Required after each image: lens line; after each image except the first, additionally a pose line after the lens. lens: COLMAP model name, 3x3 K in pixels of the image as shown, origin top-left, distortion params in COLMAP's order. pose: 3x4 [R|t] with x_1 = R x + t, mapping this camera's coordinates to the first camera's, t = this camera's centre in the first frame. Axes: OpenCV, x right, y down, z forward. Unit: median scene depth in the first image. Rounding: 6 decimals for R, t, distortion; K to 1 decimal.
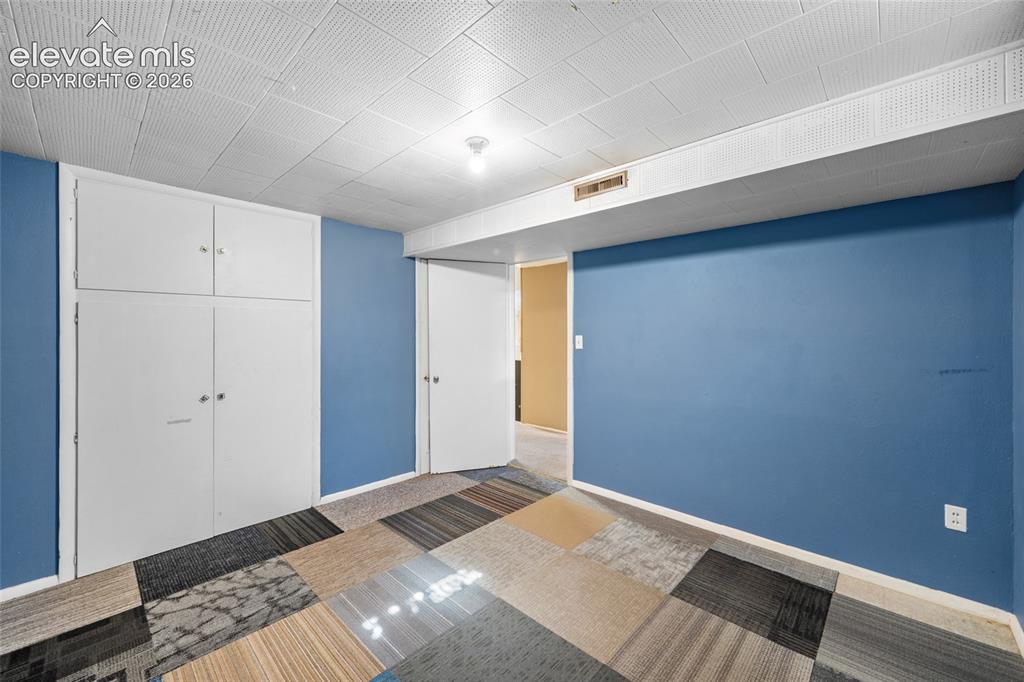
lens RADIAL K [[402.4, 0, 511.5], [0, 402.4, 338.3], [0, 0, 1]] dist [-0.002427, 0.000110]
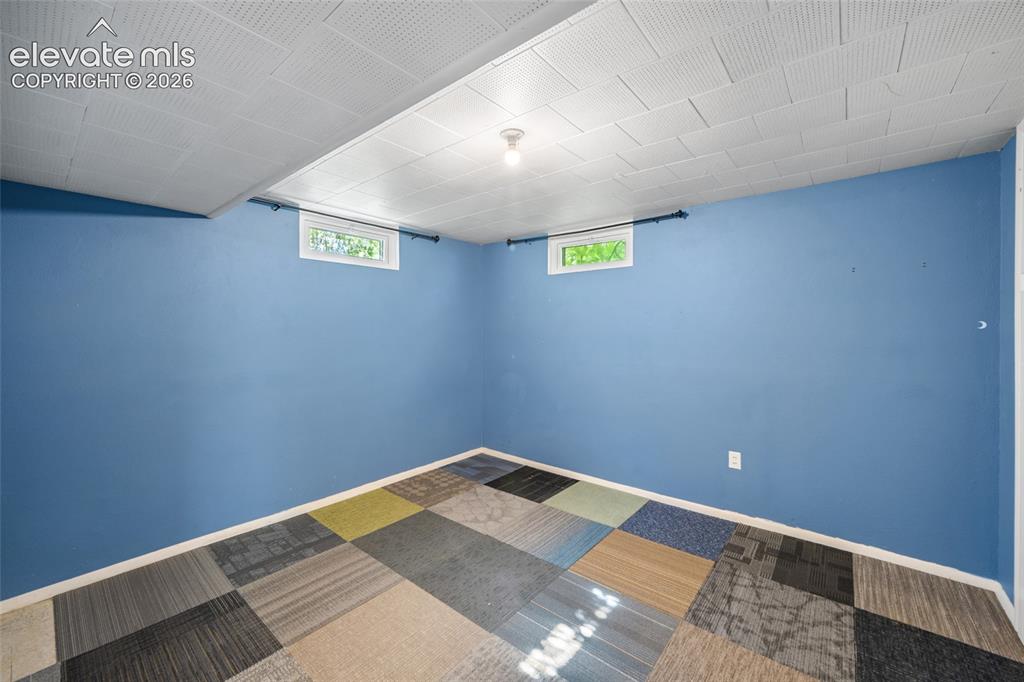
lens RADIAL K [[402.4, 0, 511.5], [0, 402.4, 338.3], [0, 0, 1]] dist [-0.002427, 0.000110]
pose [[-0.998030, -0.000496, -0.062742, -0.022279], [-0.002161, 0.999647, 0.026464, -0.016758], [0.062706, 0.026548, -0.997679, 1.910995]]
